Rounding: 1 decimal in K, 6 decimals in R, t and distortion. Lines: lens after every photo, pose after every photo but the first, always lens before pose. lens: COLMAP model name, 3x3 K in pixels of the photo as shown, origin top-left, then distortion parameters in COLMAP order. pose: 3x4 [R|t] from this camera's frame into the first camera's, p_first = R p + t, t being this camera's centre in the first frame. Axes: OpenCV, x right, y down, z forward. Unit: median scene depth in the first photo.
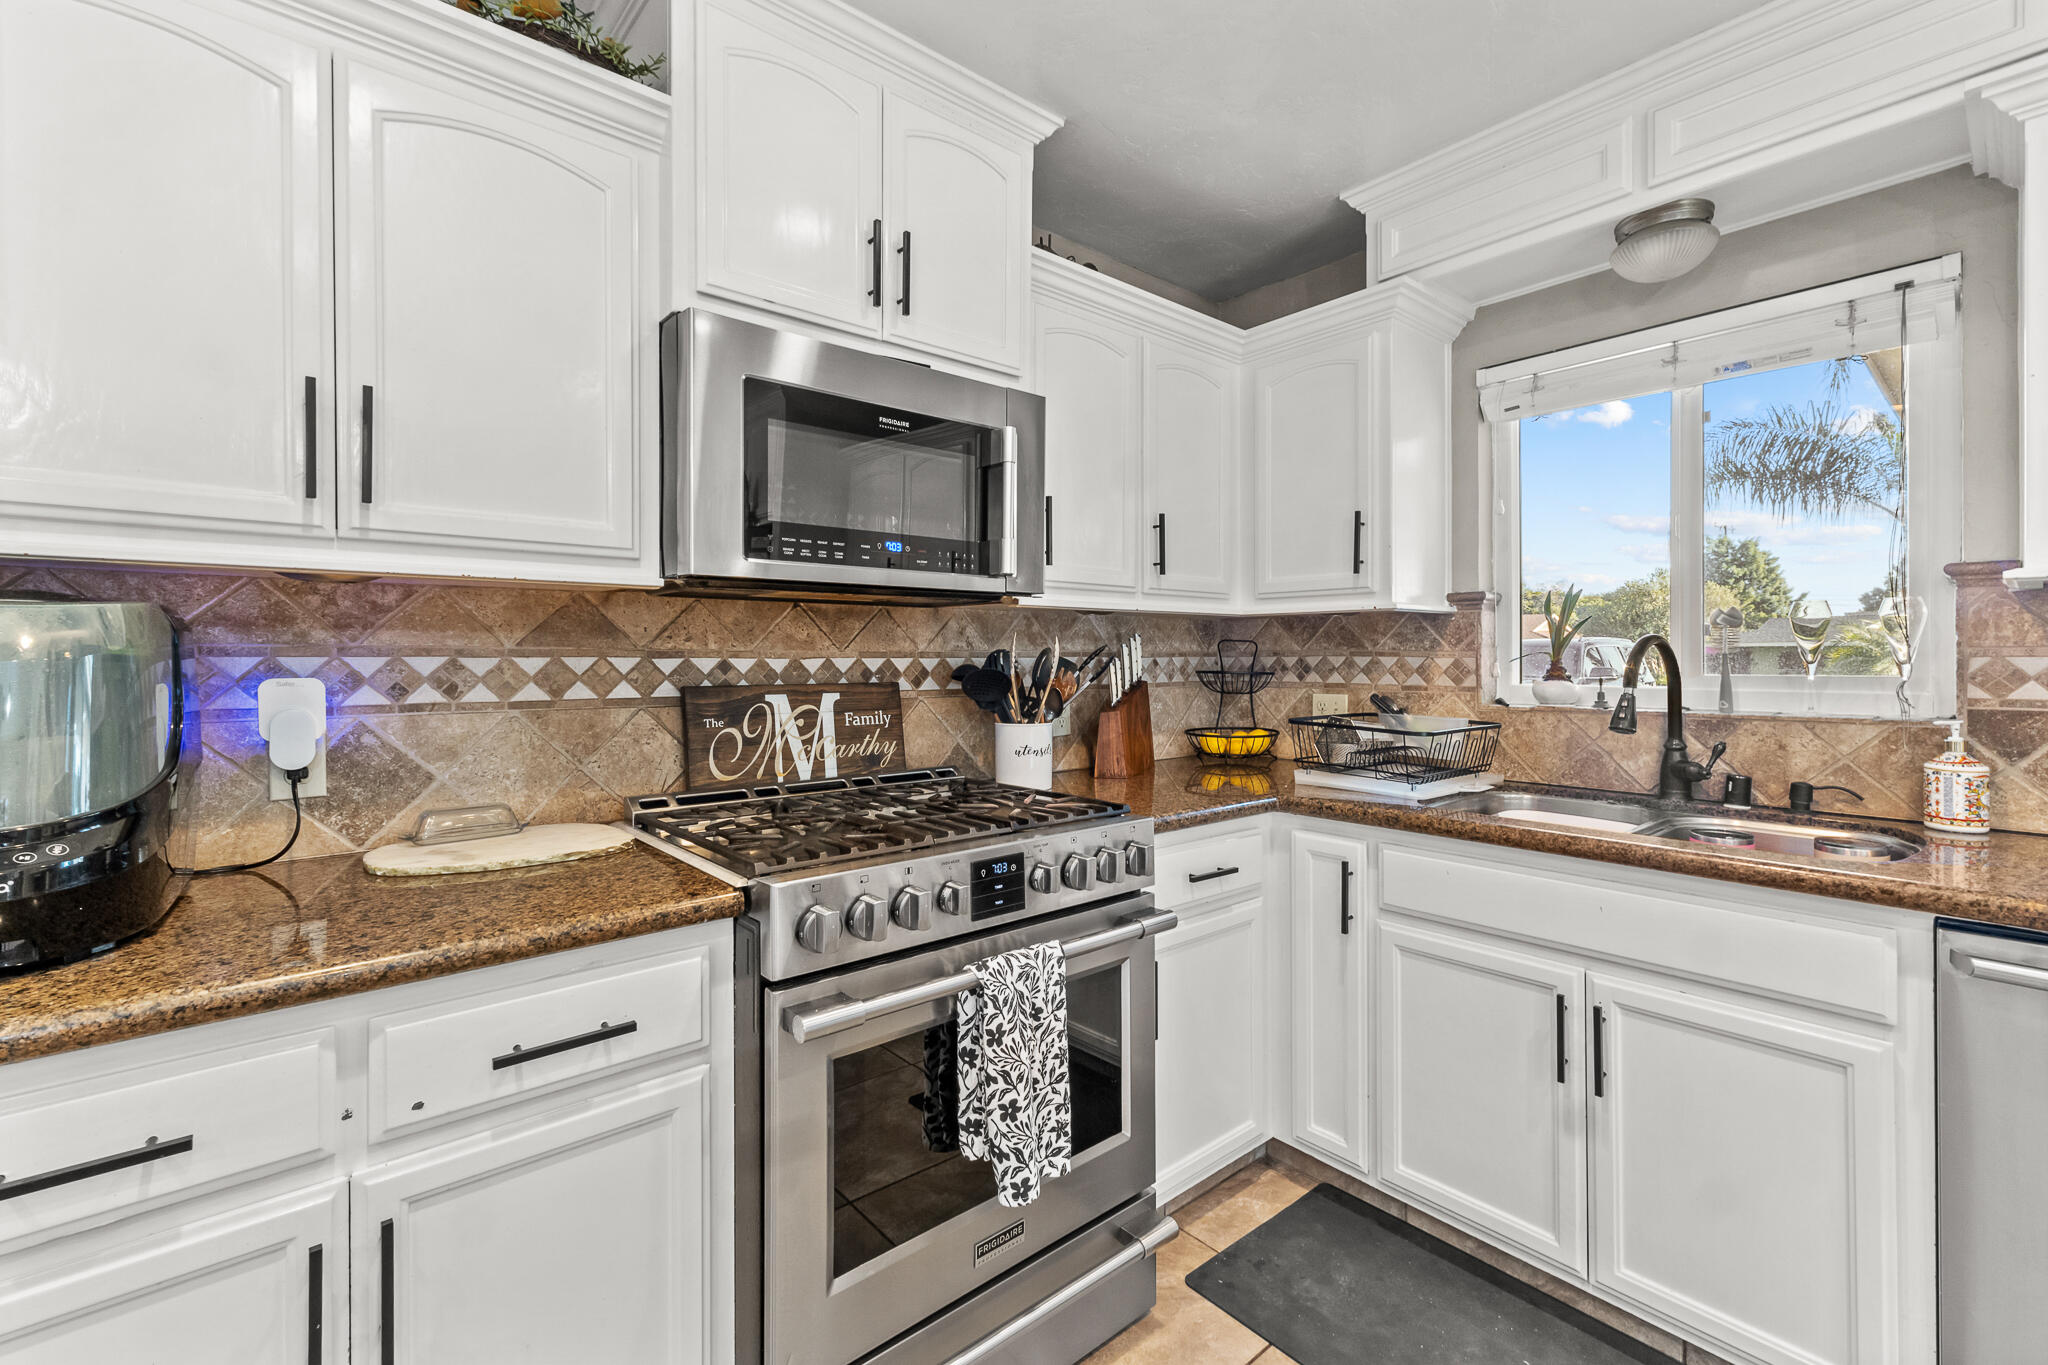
lens RADIAL K [[873.8, 0, 1032.1], [0, 873.8, 664.0], [0, 0, 1]] dist [0.010349, -0.000597]
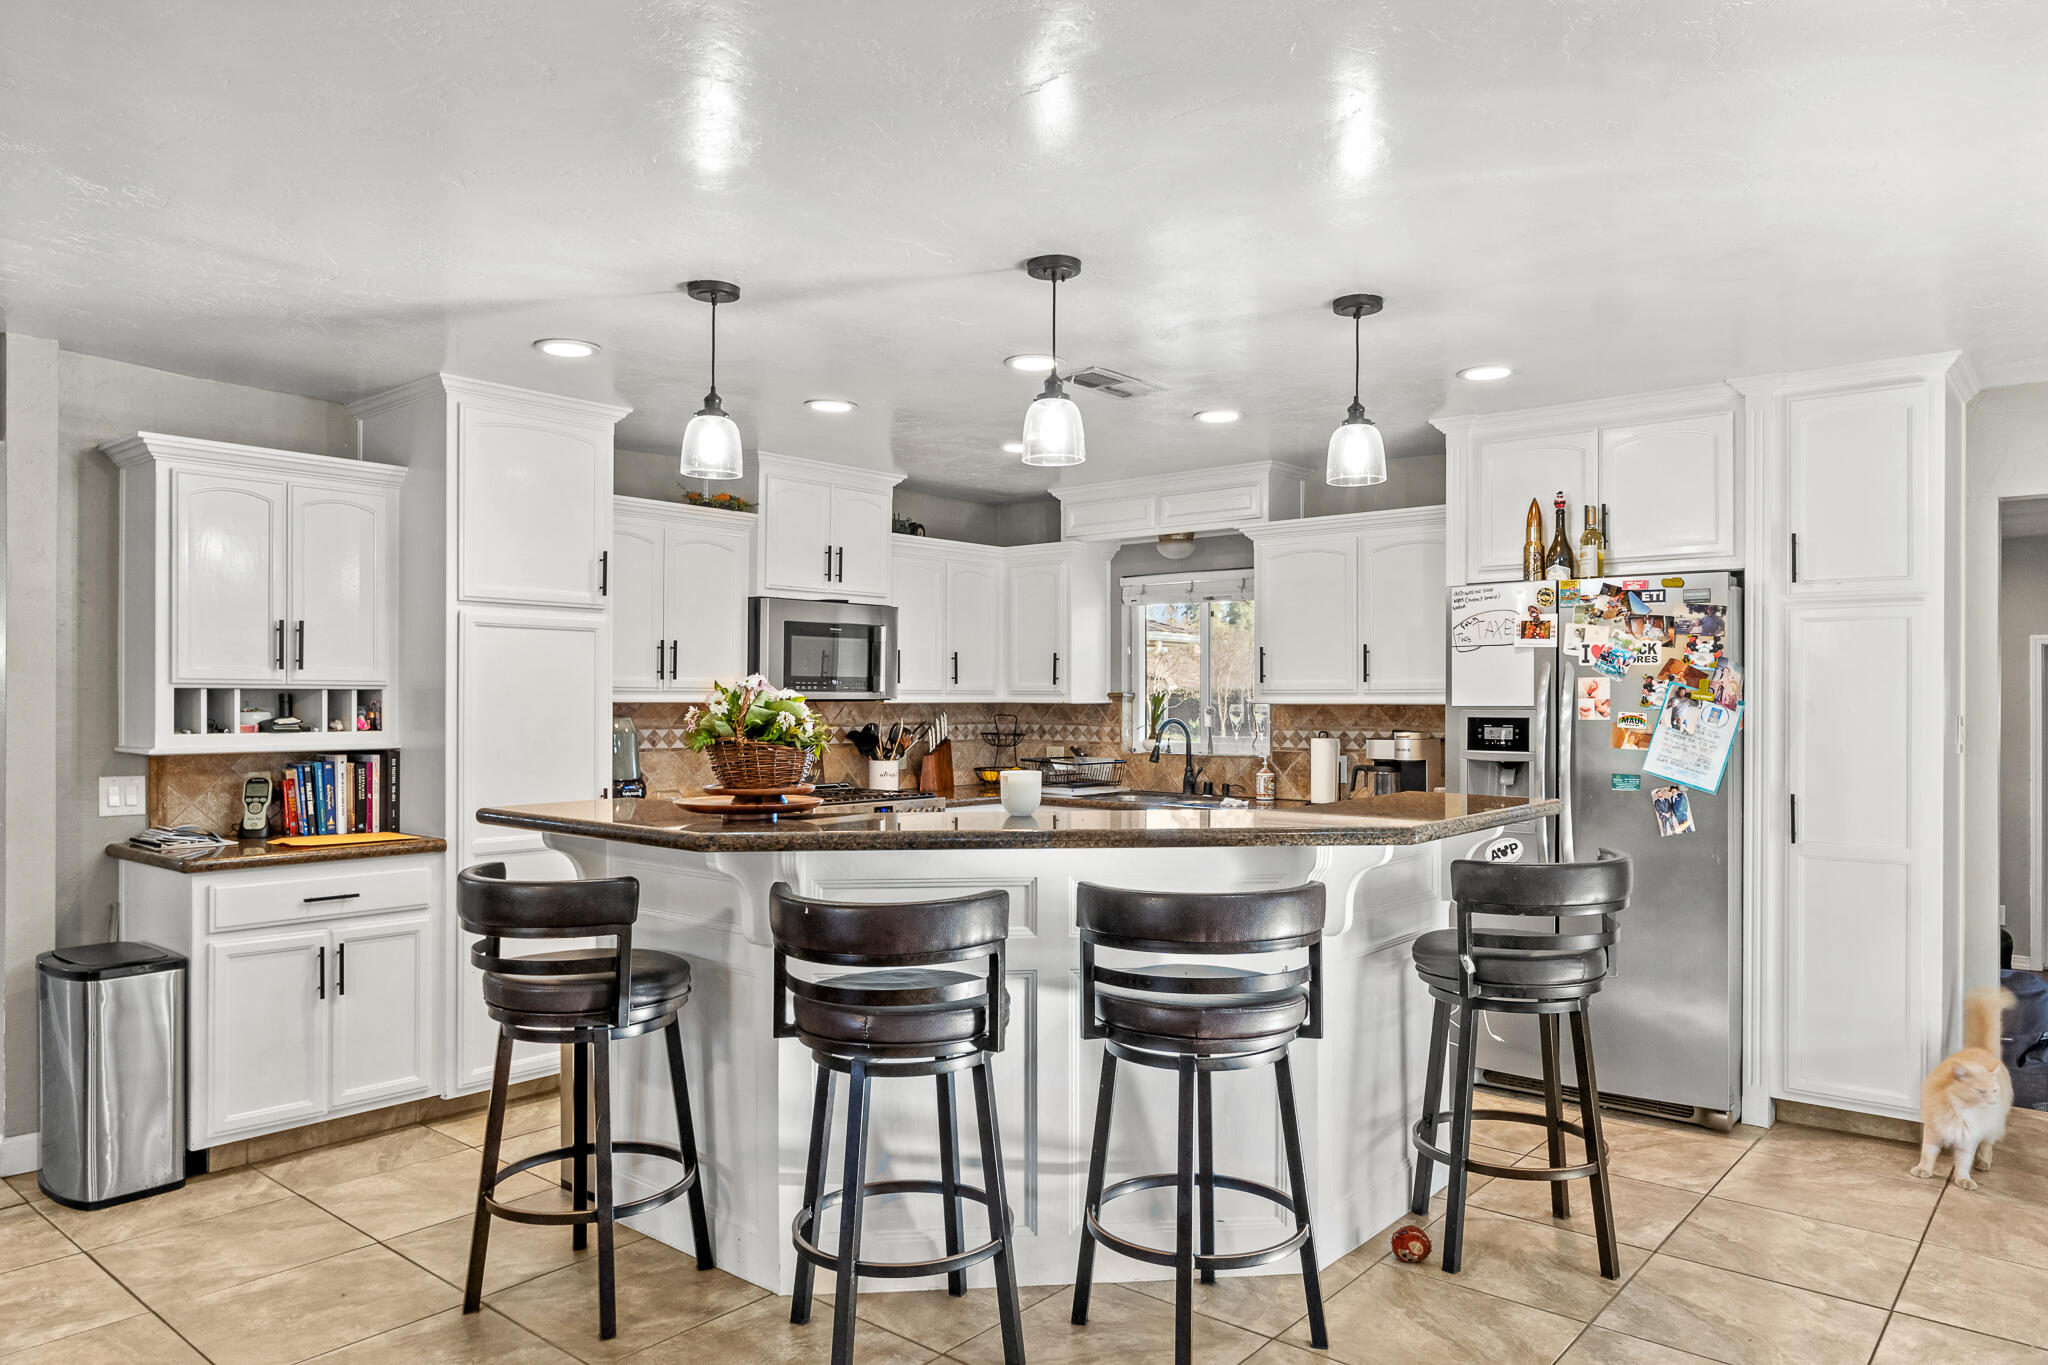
lens RADIAL K [[1320.9, 0, 1033.2], [0, 1320.9, 695.7], [0, 0, 1]] dist [0.002452, 0.000053]
pose [[0.987378, 0.006234, 0.158259, -0.143913], [-0.004525, 0.999927, -0.011159, -0.044636], [-0.158317, 0.010302, 0.987335, -1.901795]]
